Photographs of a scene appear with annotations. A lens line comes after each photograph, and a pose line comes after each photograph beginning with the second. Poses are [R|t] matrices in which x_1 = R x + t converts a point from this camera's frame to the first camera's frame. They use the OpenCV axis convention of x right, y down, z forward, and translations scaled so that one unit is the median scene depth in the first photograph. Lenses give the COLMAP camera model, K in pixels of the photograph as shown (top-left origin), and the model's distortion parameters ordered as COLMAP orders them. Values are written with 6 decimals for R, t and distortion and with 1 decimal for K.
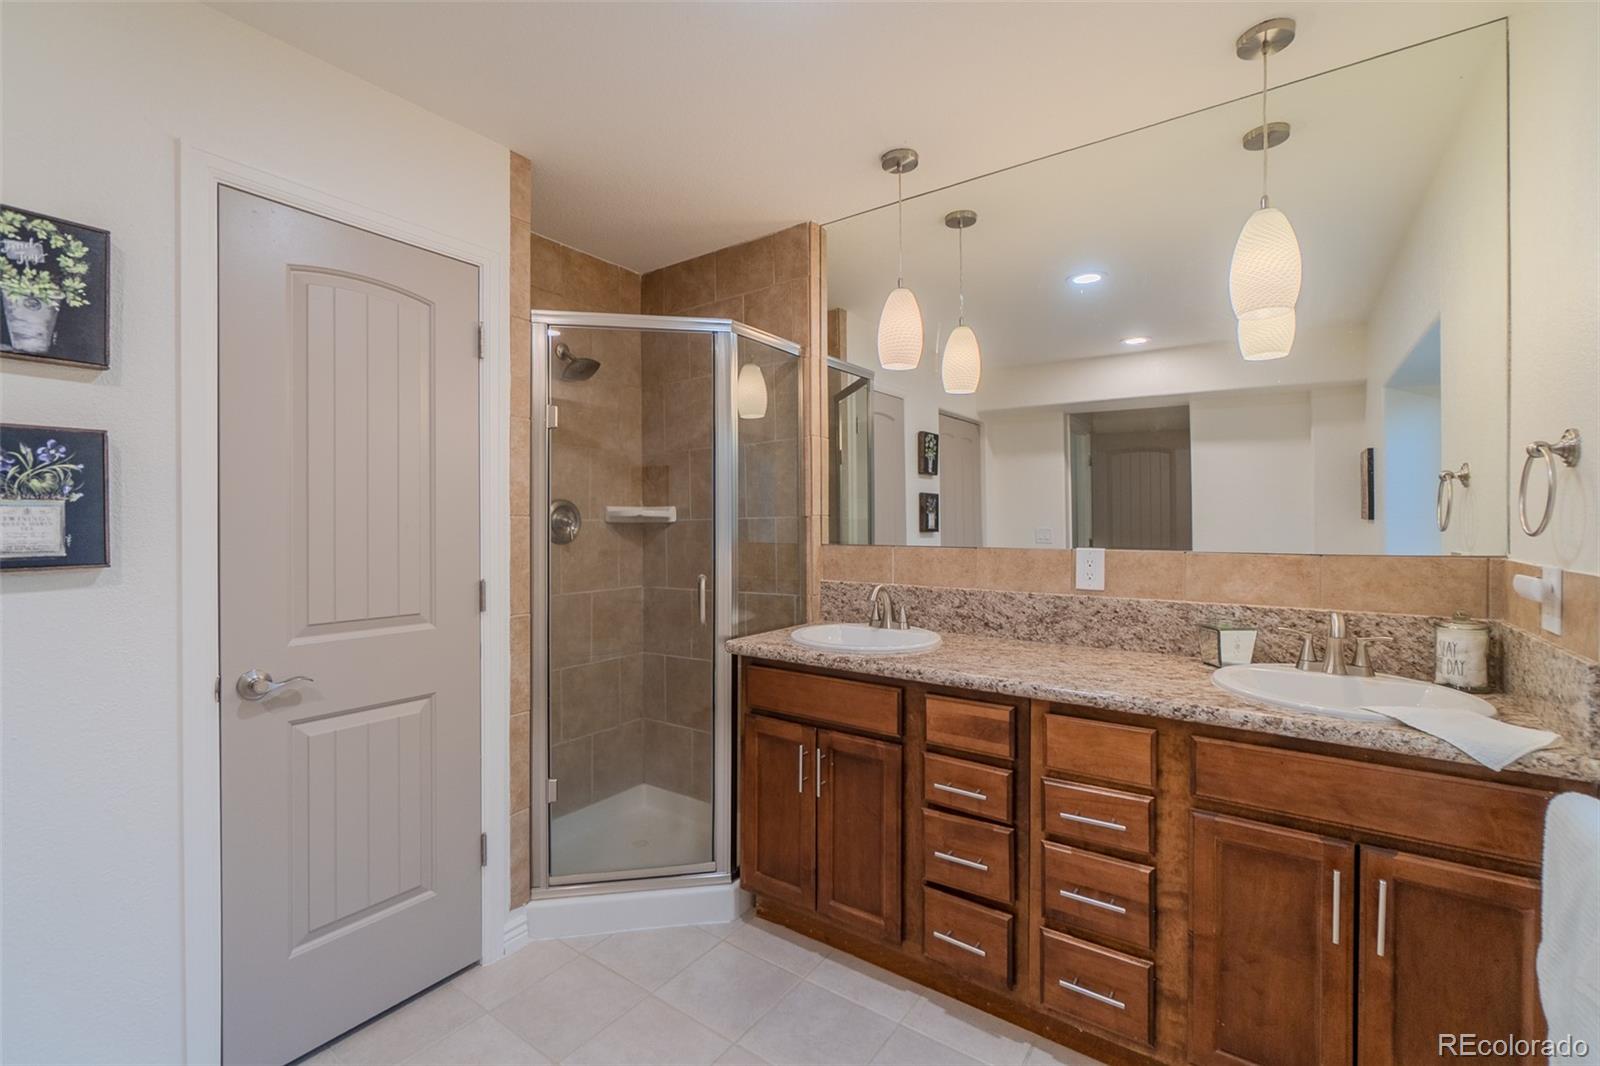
lens RADIAL K [[687.5, 0, 789.7], [0, 687.5, 526.7], [0, 0, 1]] dist [-0.001270, 0.001003]
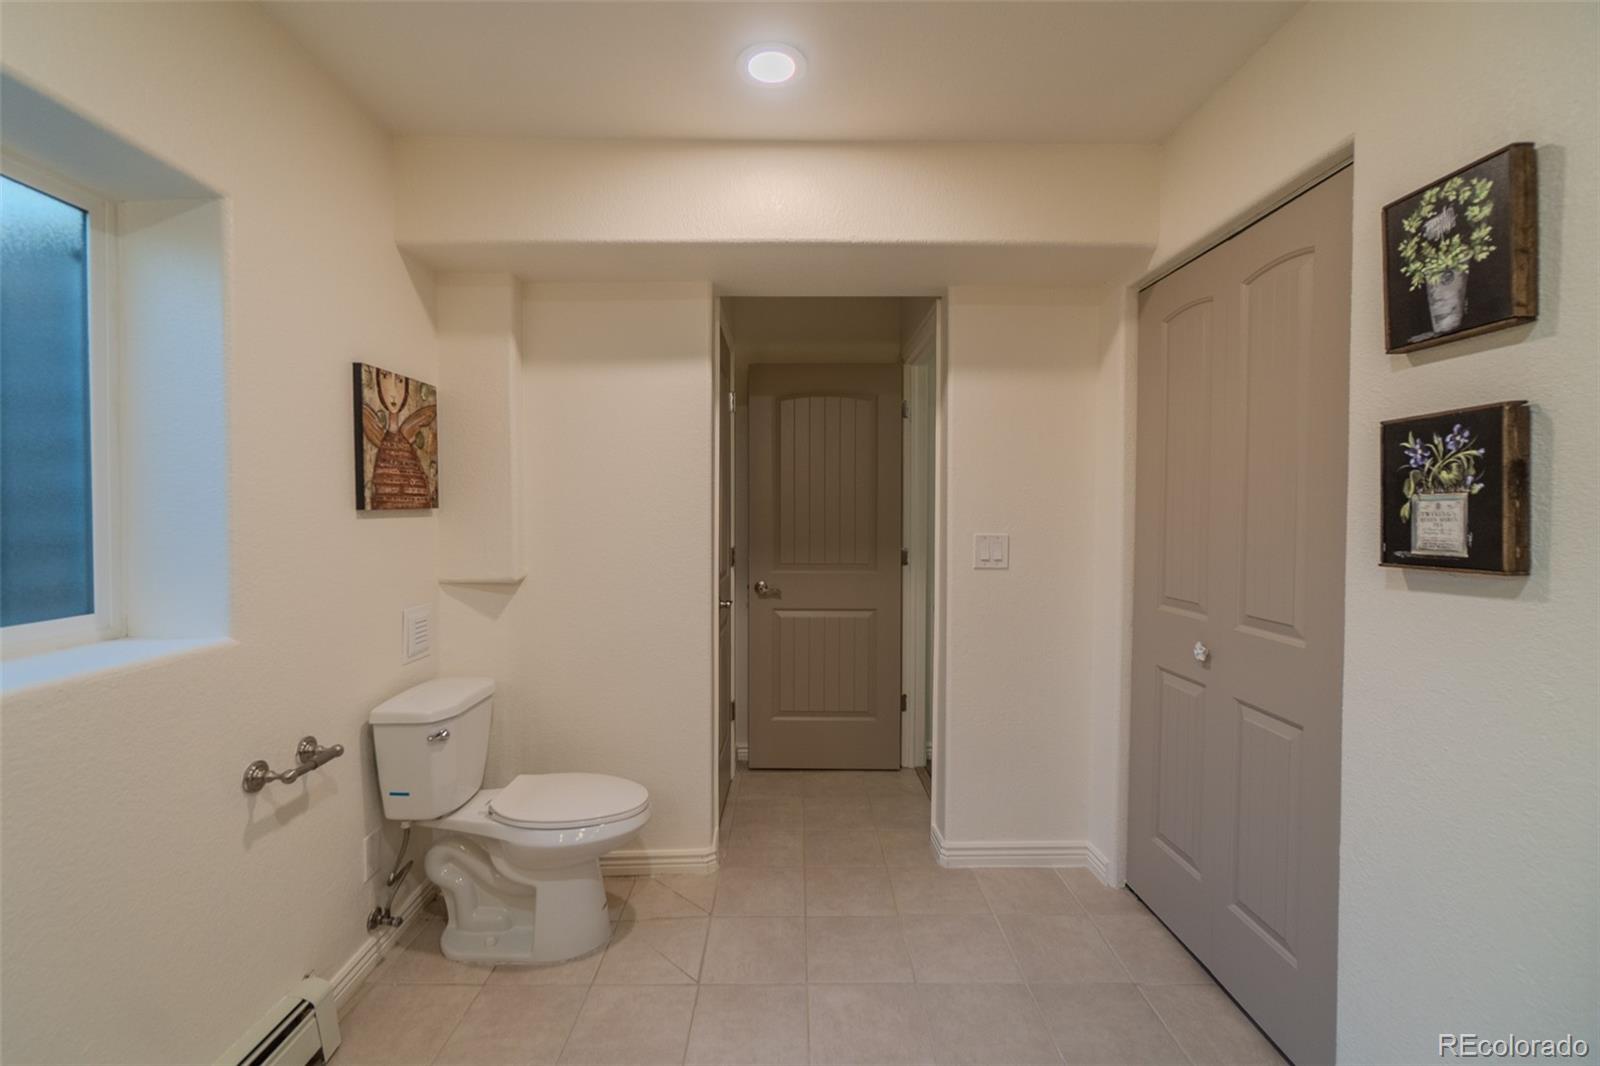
lens RADIAL K [[687.5, 0, 789.7], [0, 687.5, 526.7], [0, 0, 1]] dist [-0.001270, 0.001003]
pose [[-0.810139, 0.014698, -0.586054, 0.137853], [-0.002373, 0.999595, 0.028350, -0.018415], [0.586233, 0.024358, -0.809776, 1.213973]]
